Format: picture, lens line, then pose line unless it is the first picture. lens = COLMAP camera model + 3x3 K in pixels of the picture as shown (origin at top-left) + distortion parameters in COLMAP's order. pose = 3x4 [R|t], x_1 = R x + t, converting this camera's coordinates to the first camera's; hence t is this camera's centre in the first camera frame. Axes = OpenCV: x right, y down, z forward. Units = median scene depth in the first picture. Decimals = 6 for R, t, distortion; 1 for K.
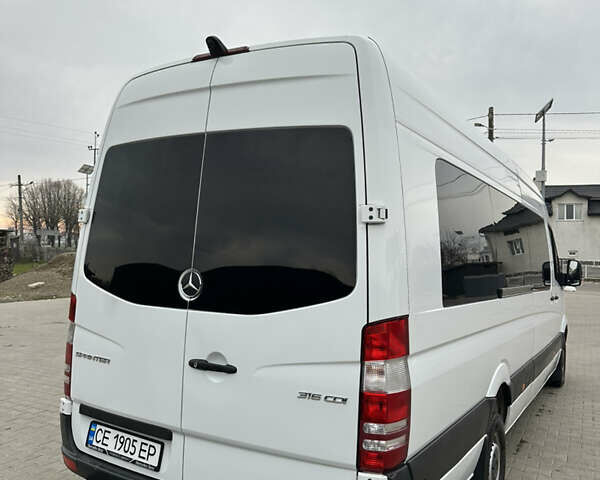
lens RADIAL K [[544.0, 0, 300.0], [0, 544.0, 240.0], [0, 0, 1]] dist [0.146887, -0.234628]
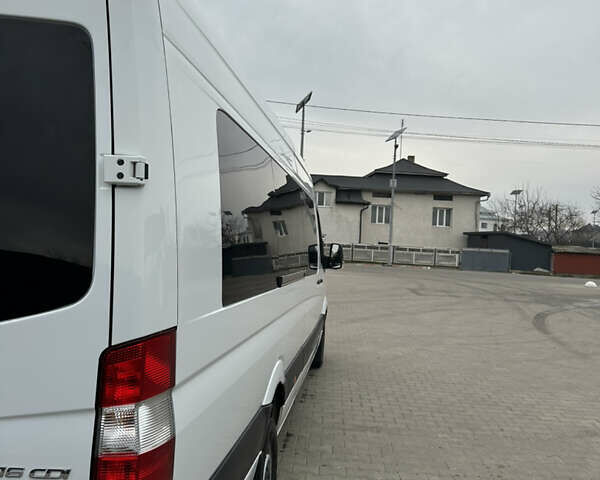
lens RADIAL K [[544.0, 0, 300.0], [0, 544.0, 240.0], [0, 0, 1]] dist [0.146887, -0.234628]
pose [[0.912008, 0.019117, 0.409727, 0.035056], [-0.034272, 0.998972, 0.029674, 0.003469], [-0.408738, -0.041105, 0.911725, 0.198254]]
